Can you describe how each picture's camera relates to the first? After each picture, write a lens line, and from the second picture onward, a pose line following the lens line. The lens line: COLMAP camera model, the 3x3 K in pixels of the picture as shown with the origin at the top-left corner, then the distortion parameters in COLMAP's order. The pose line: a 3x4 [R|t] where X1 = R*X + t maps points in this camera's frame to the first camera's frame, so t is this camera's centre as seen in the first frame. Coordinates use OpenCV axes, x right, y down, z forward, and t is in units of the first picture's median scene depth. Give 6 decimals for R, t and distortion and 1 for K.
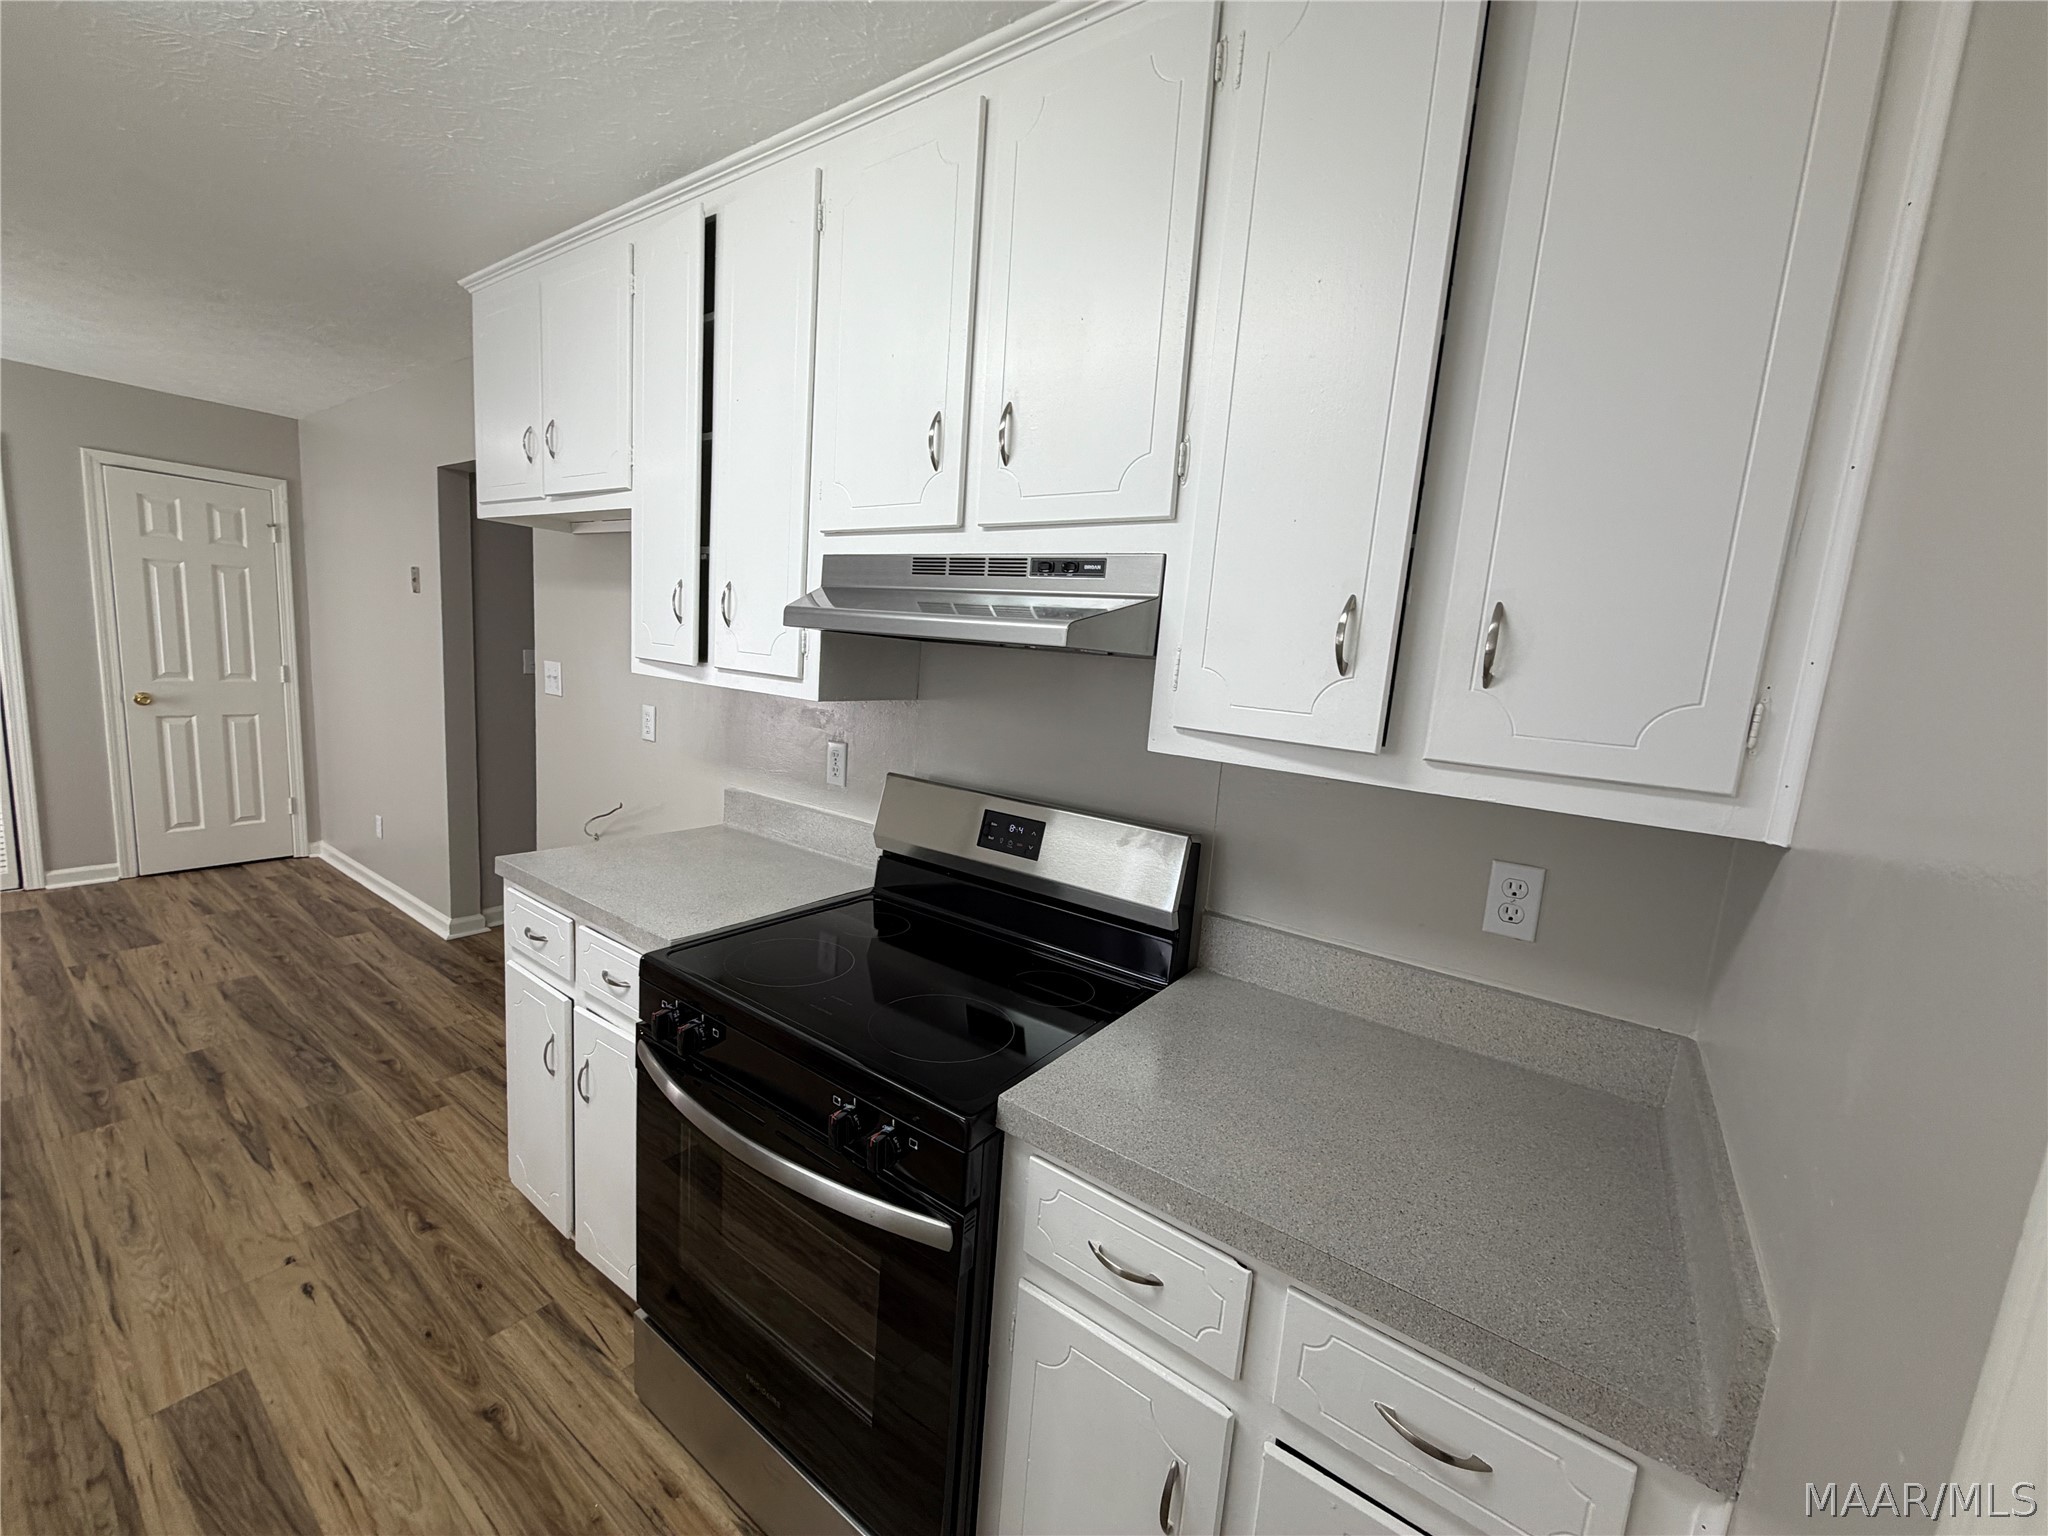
lens RADIAL K [[812.9, 0, 1020.5], [0, 812.9, 770.9], [0, 0, 1]] dist [-0.001035, 0.000174]
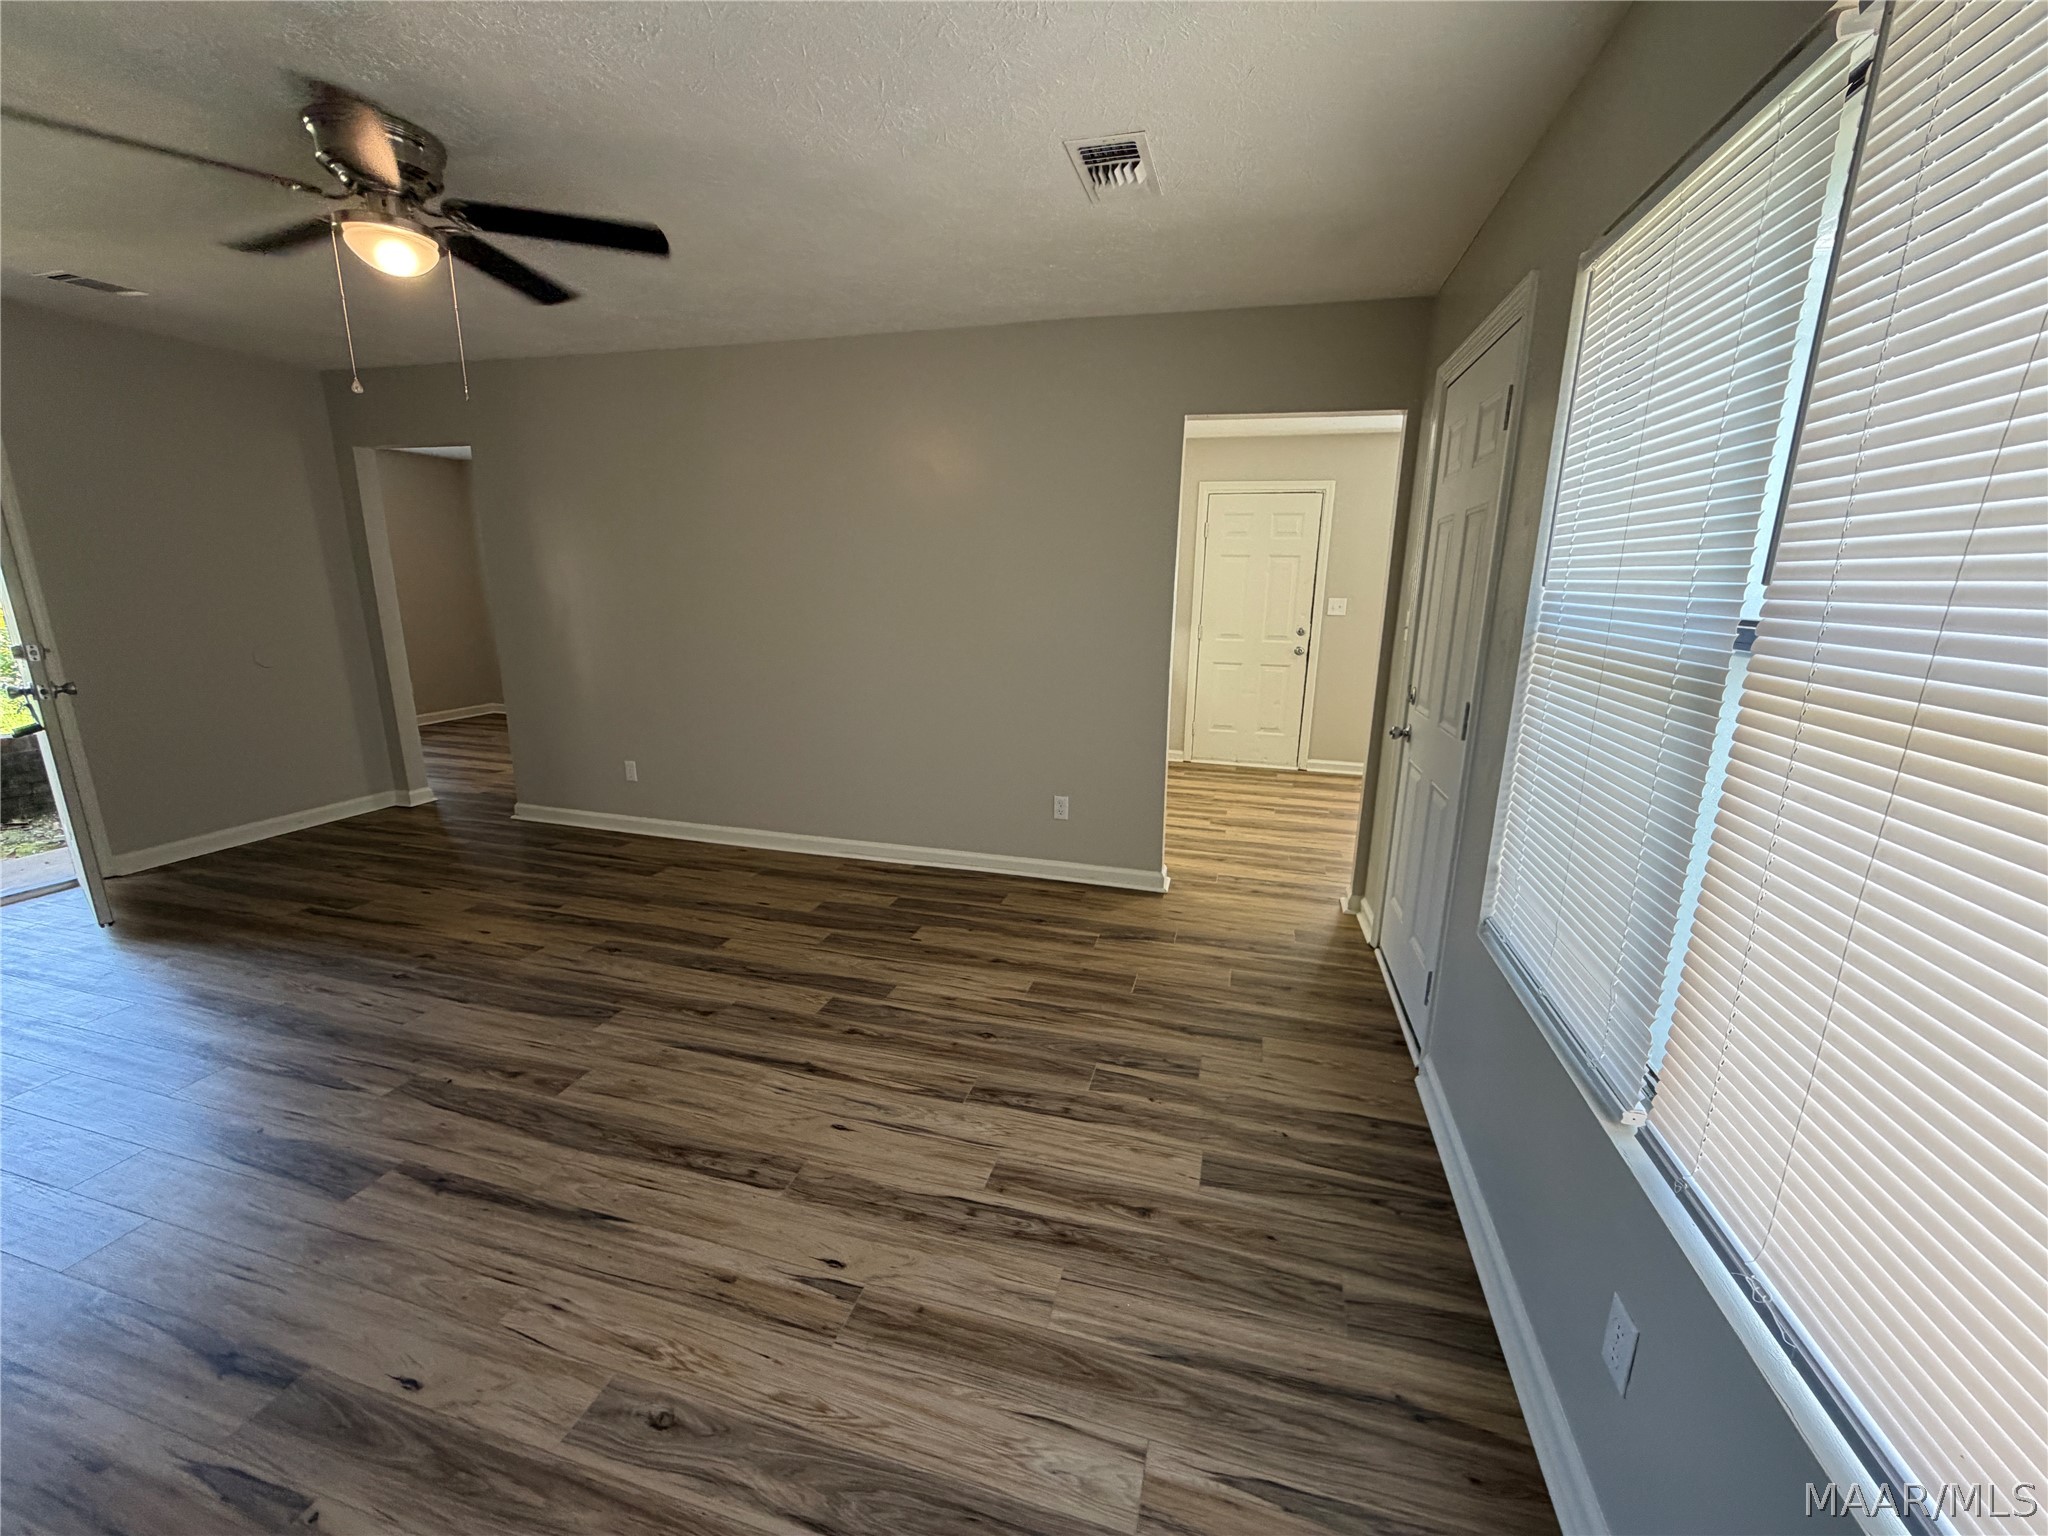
lens RADIAL K [[812.9, 0, 1018.1], [0, 812.9, 760.3], [0, 0, 1]] dist [-0.001035, 0.000174]
pose [[-0.934611, -0.019434, -0.355139, 0.044683], [-0.141743, 0.936140, 0.321793, -0.387994], [0.326206, 0.351090, -0.877682, 2.999971]]
